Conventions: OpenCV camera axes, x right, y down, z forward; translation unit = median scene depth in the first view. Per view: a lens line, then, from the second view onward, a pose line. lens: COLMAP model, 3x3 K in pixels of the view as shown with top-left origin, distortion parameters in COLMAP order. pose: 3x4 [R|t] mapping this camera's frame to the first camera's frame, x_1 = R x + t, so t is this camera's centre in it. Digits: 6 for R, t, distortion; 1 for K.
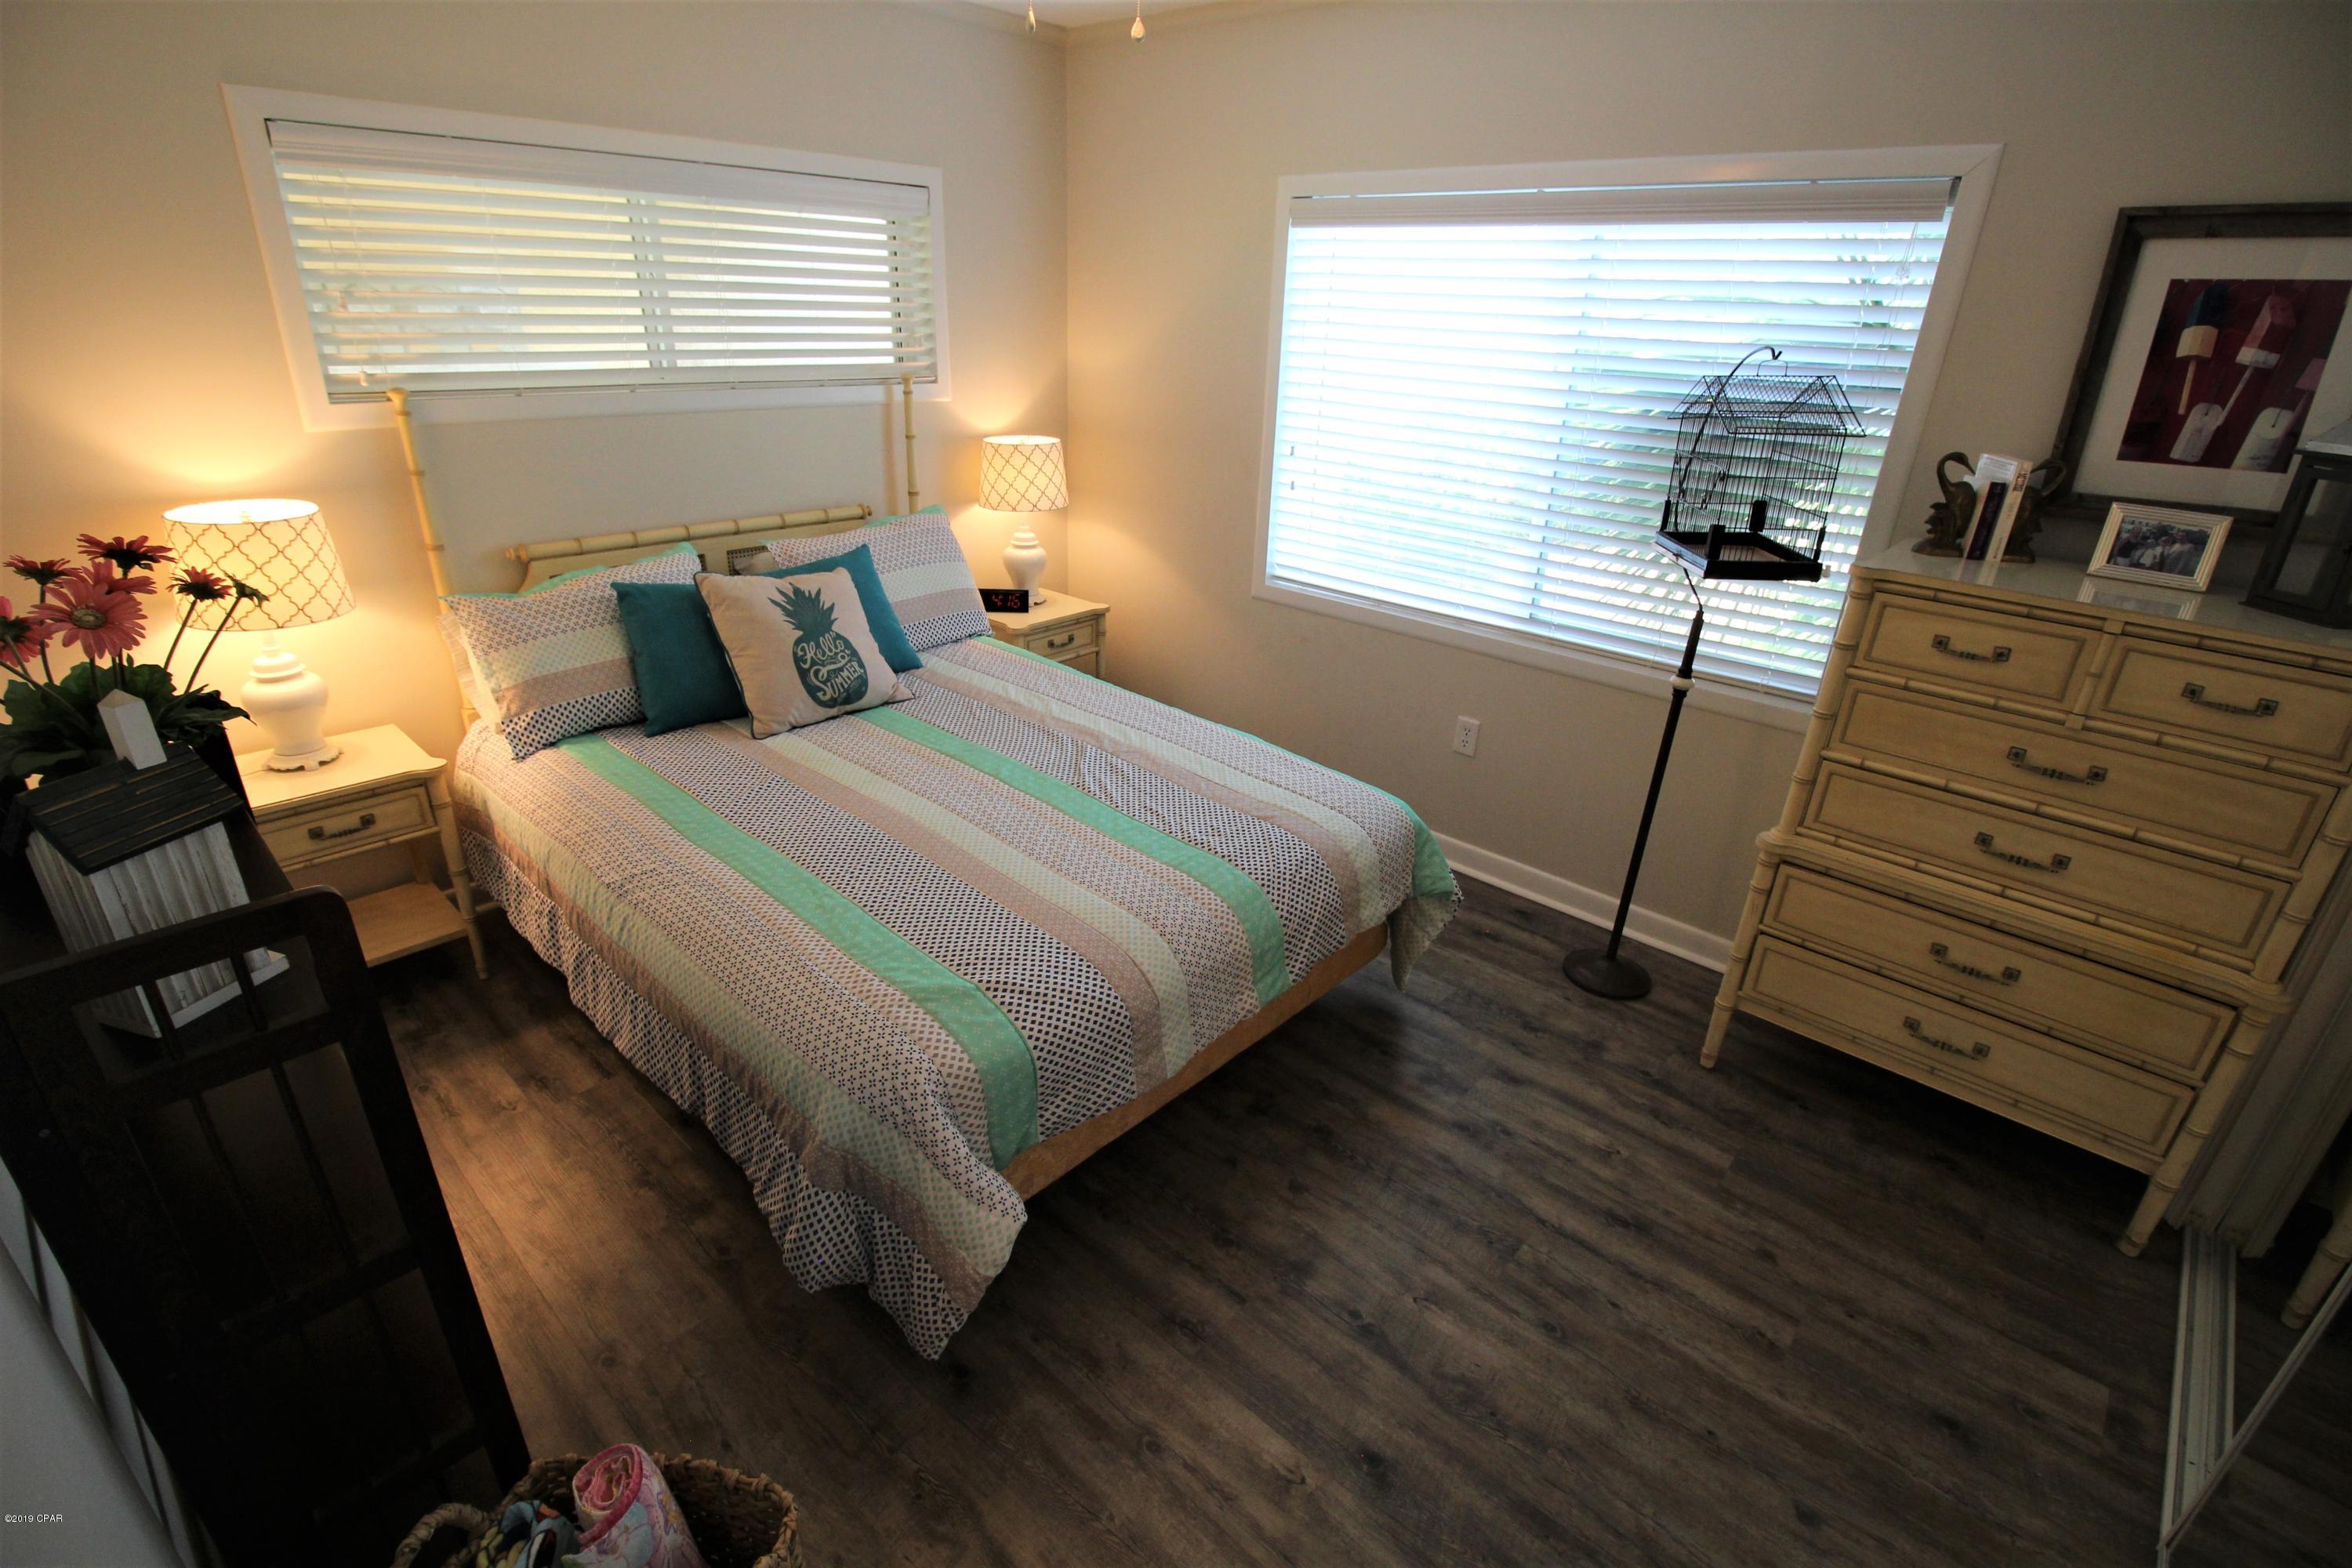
lens RADIAL K [[1089.0, 0, 1162.5], [0, 1089.0, 786.9], [0, 0, 1]] dist [-0.000163, -0.012058]
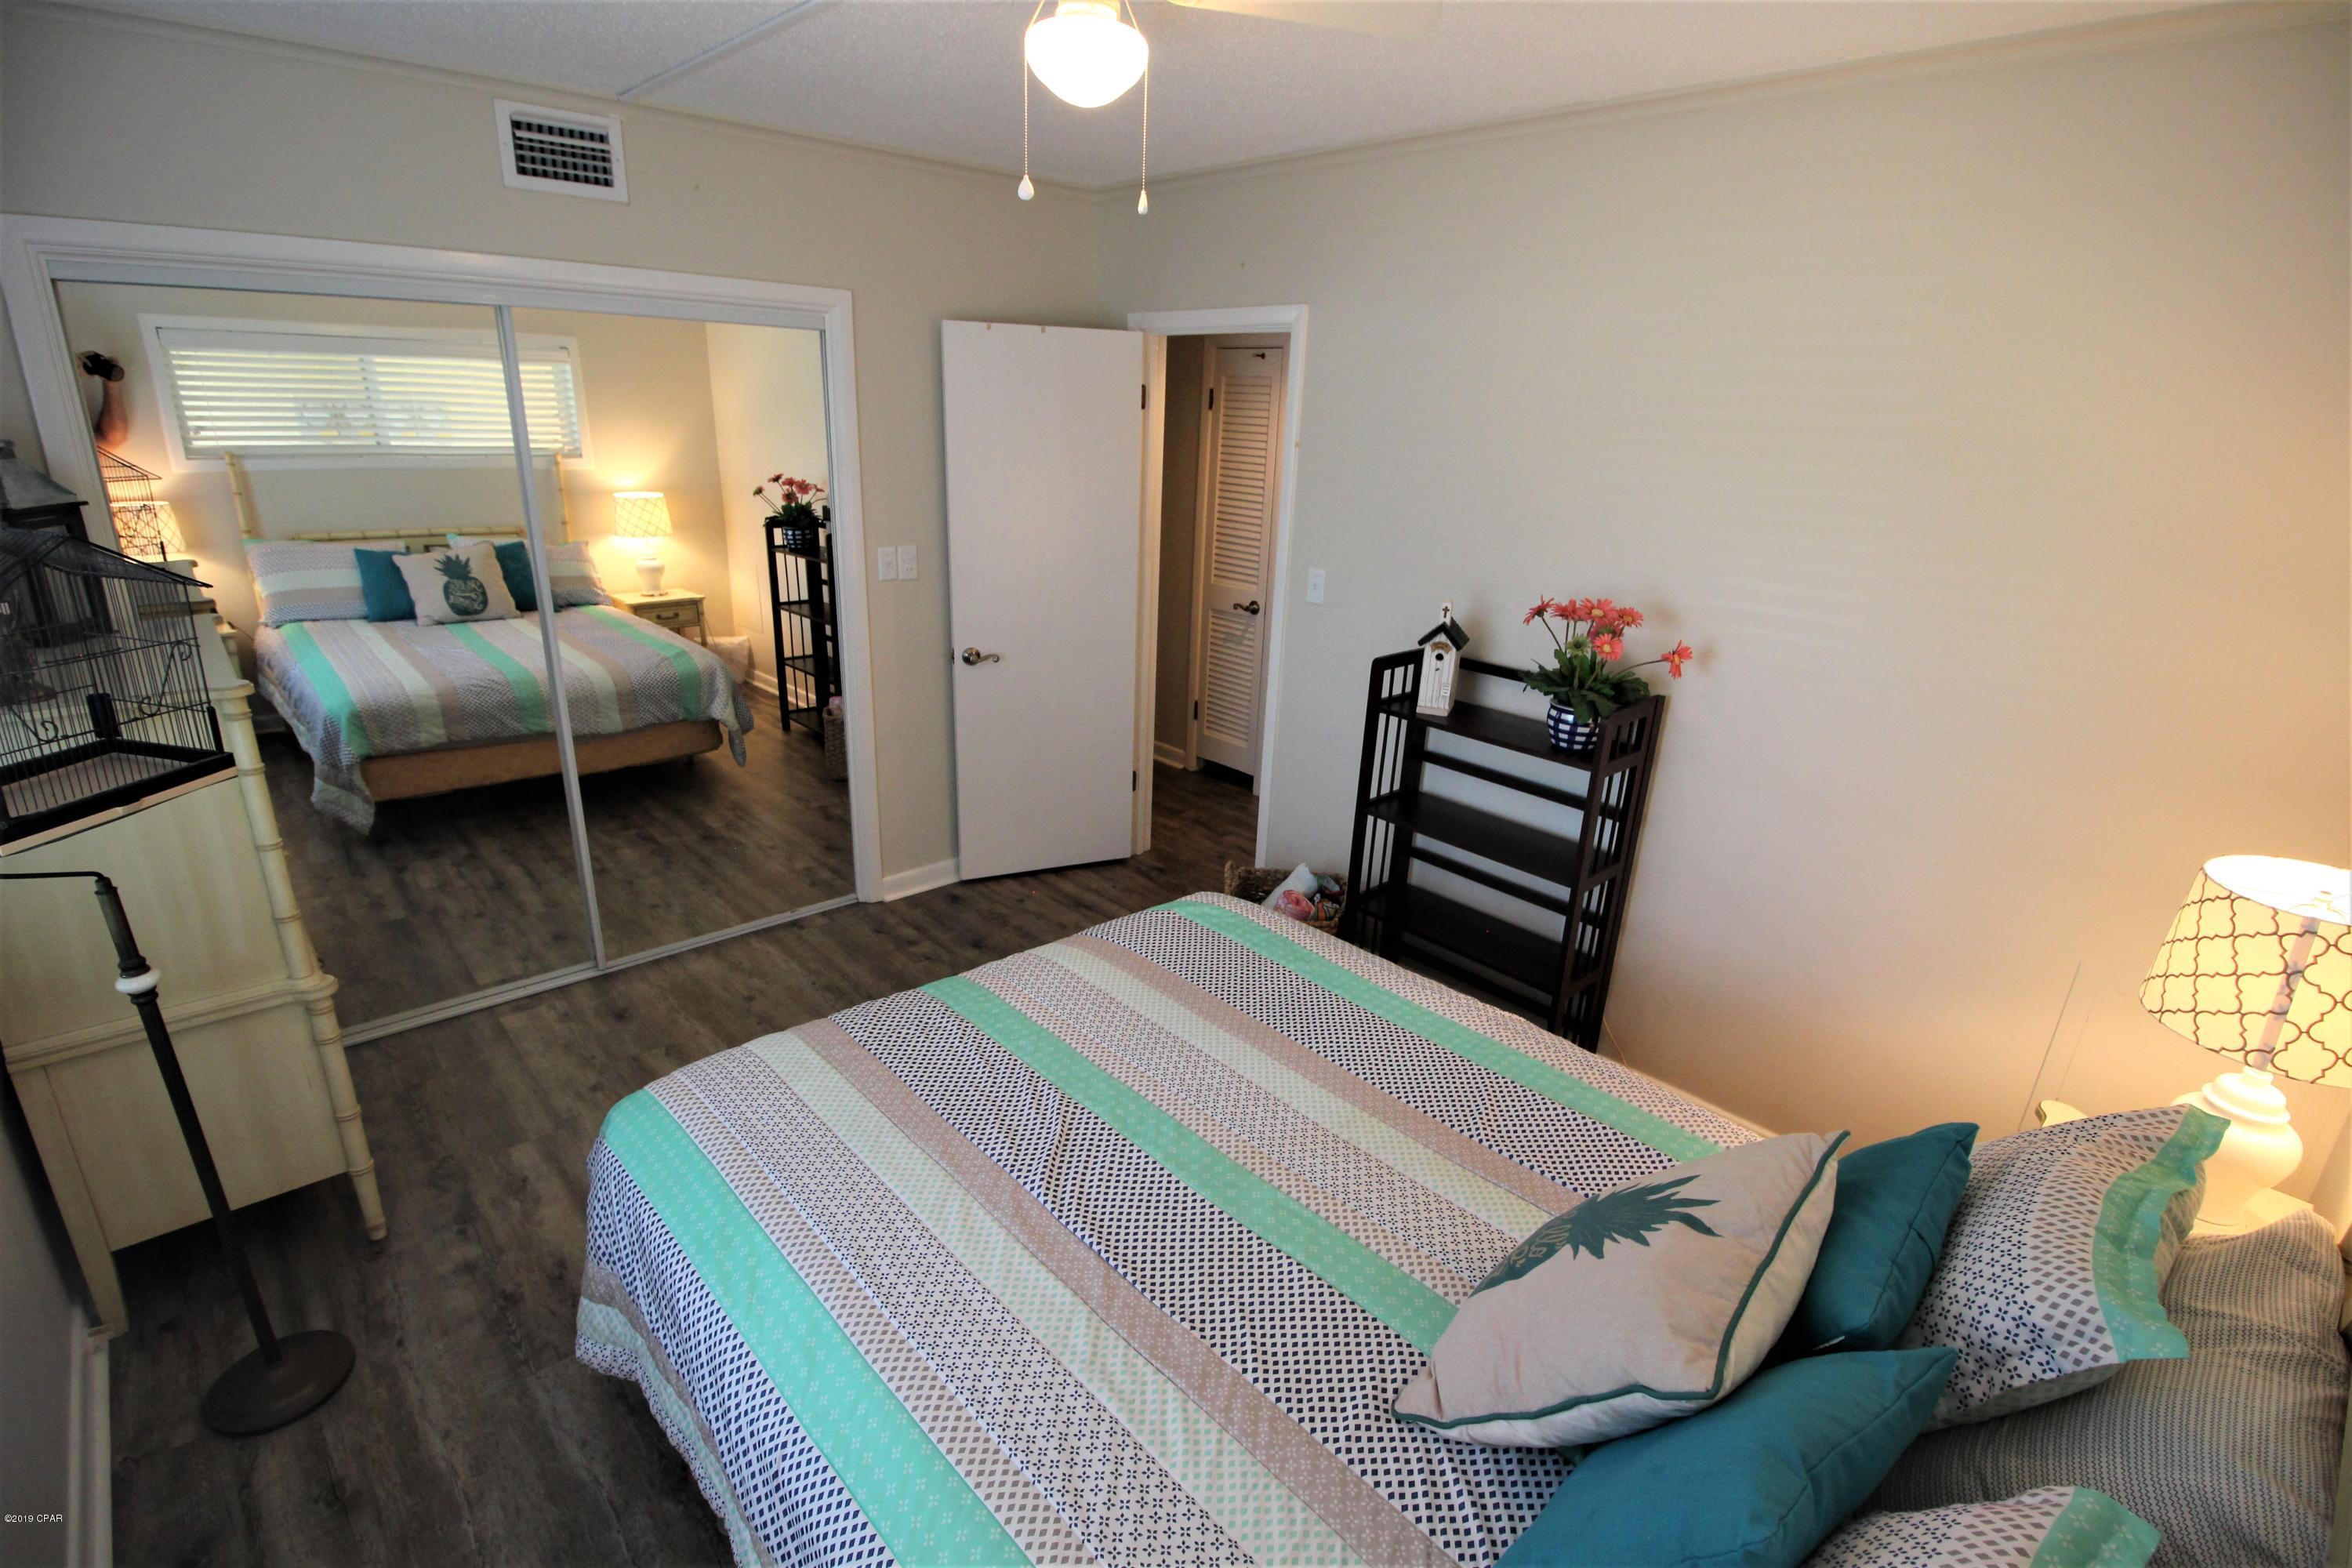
lens RADIAL K [[1089.0, 0, 1172.9], [0, 1089.0, 787.4], [0, 0, 1]] dist [-0.000163, -0.012058]
pose [[-0.994092, -0.096417, 0.049855, -0.163598], [-0.035664, 0.723942, 0.688938, -0.679644], [-0.102517, 0.683090, -0.723104, 1.394904]]
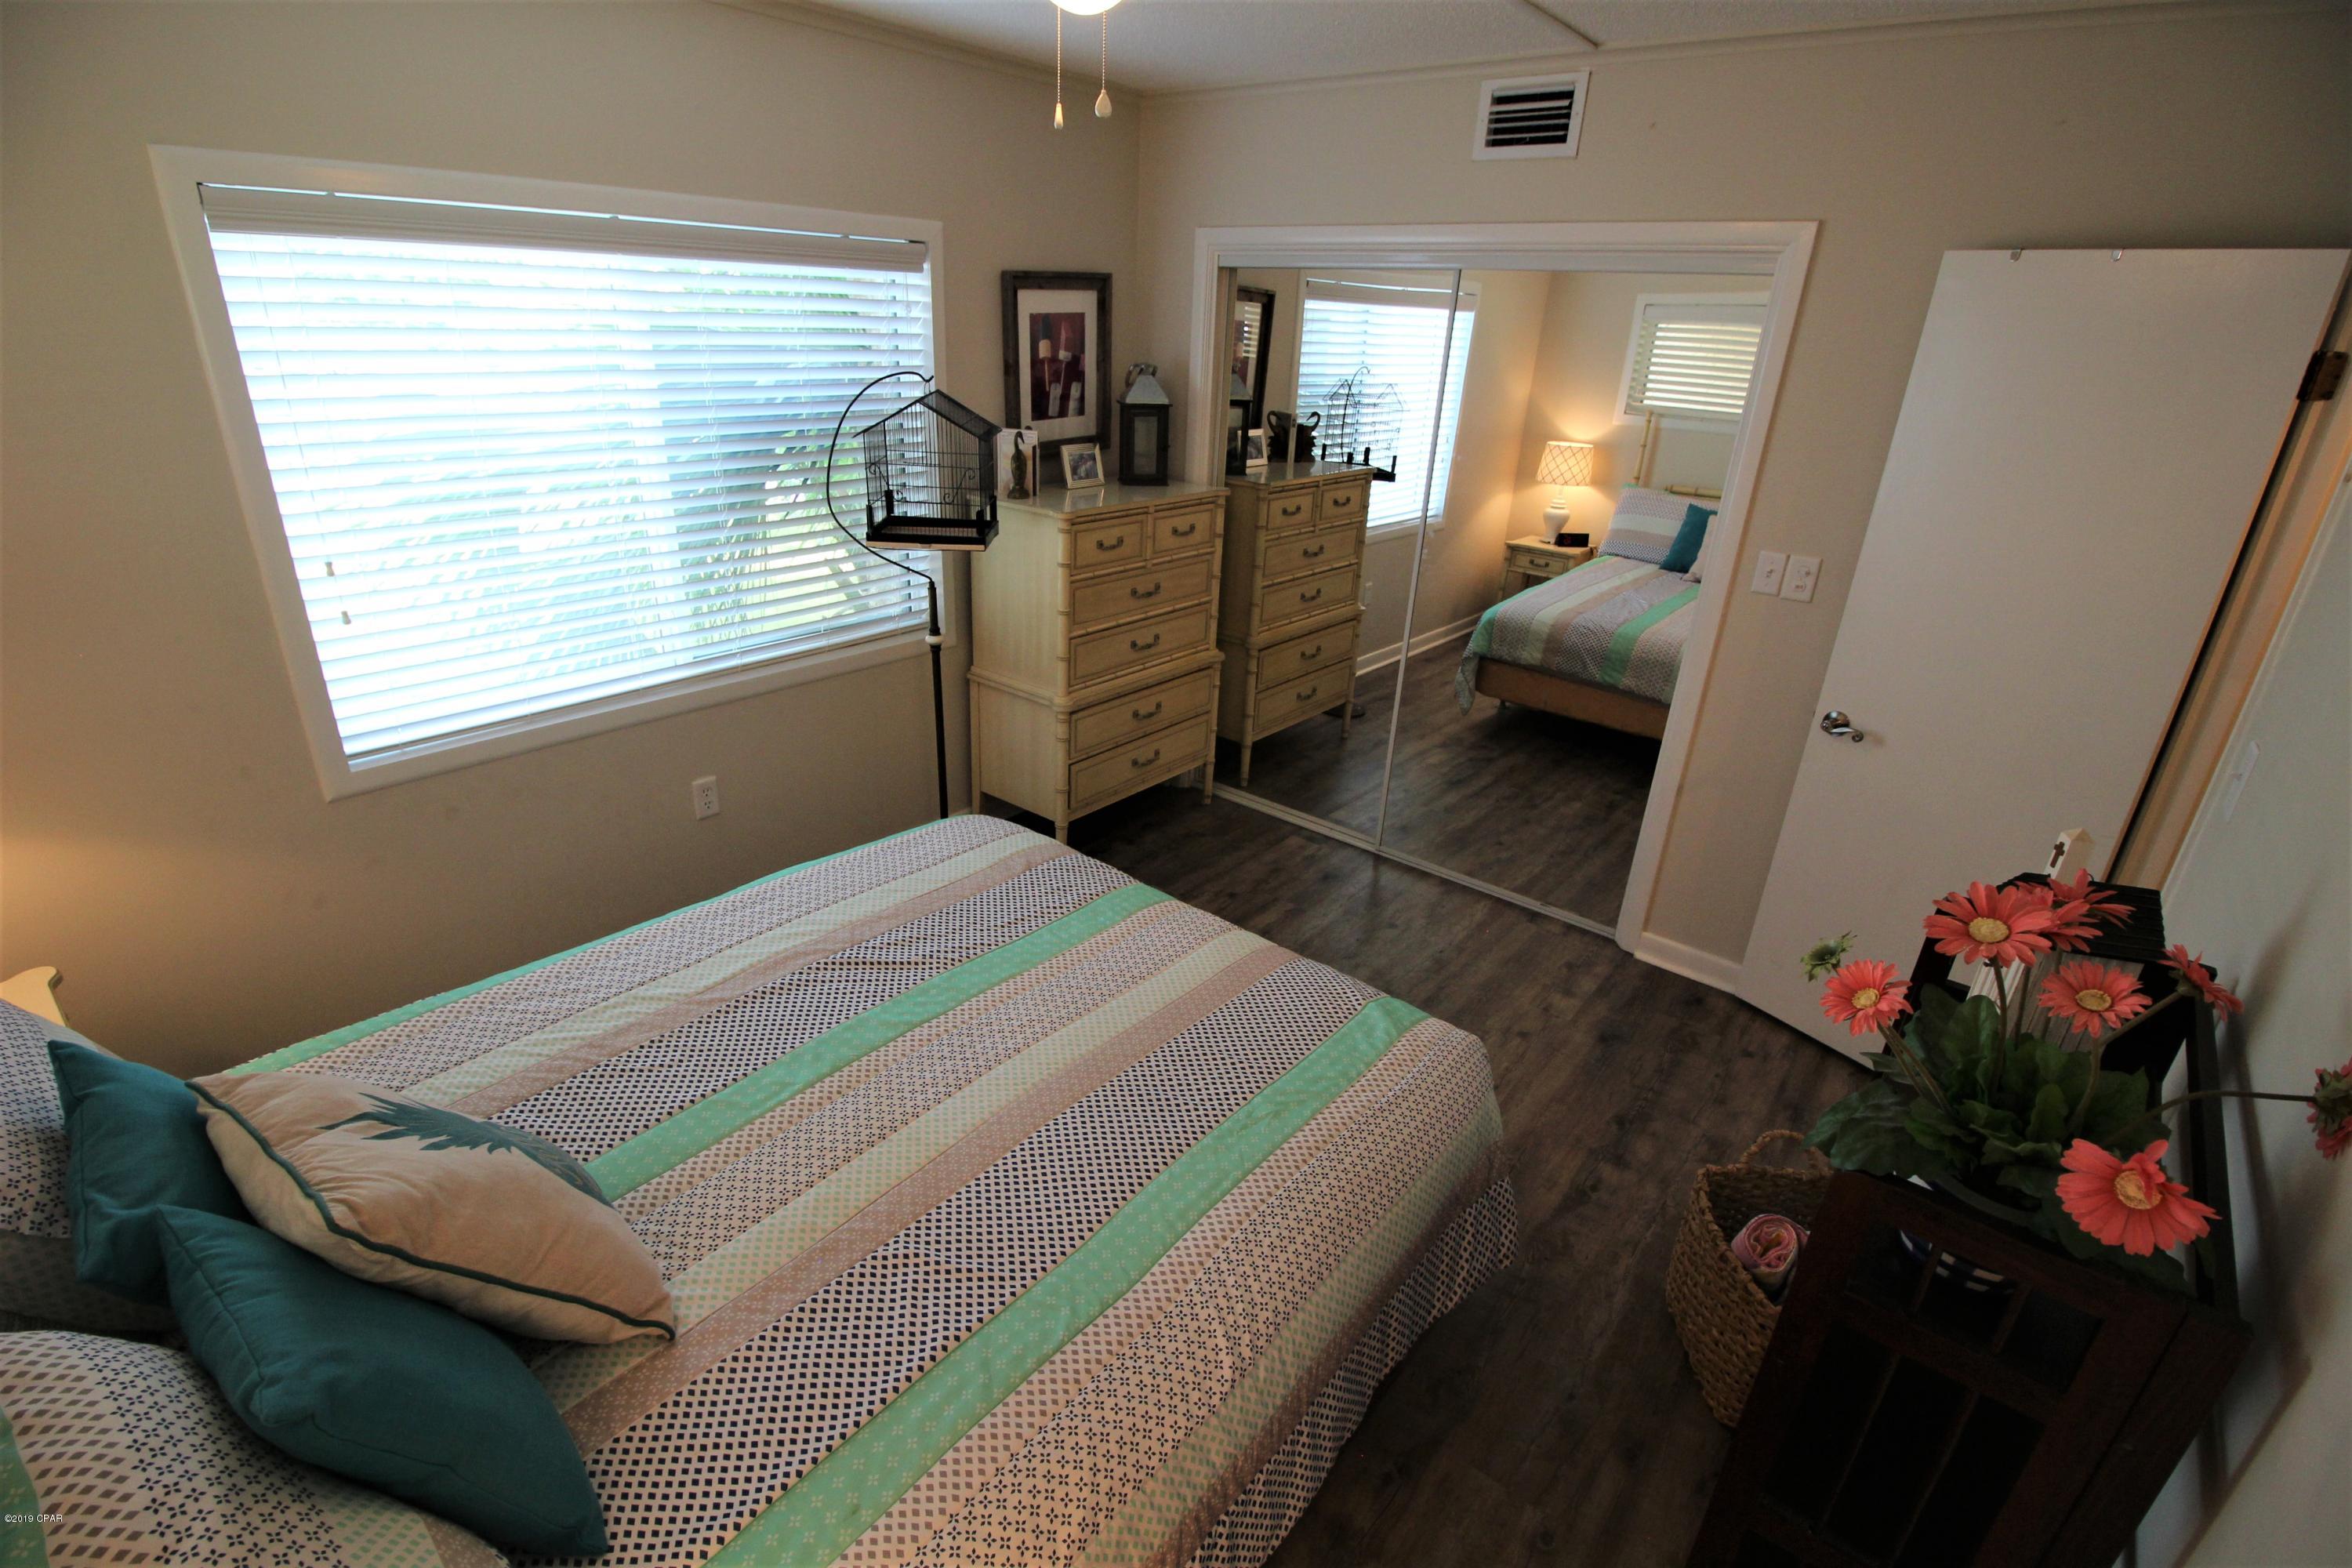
lens RADIAL K [[1089.0, 0, 1173.7], [0, 1089.0, 791.8], [0, 0, 1]] dist [-0.000163, -0.012058]
pose [[-0.058364, -0.436070, 0.898018, -0.781891], [0.367966, 0.826817, 0.425411, -0.404414], [-0.928006, 0.355268, 0.112202, 0.704177]]
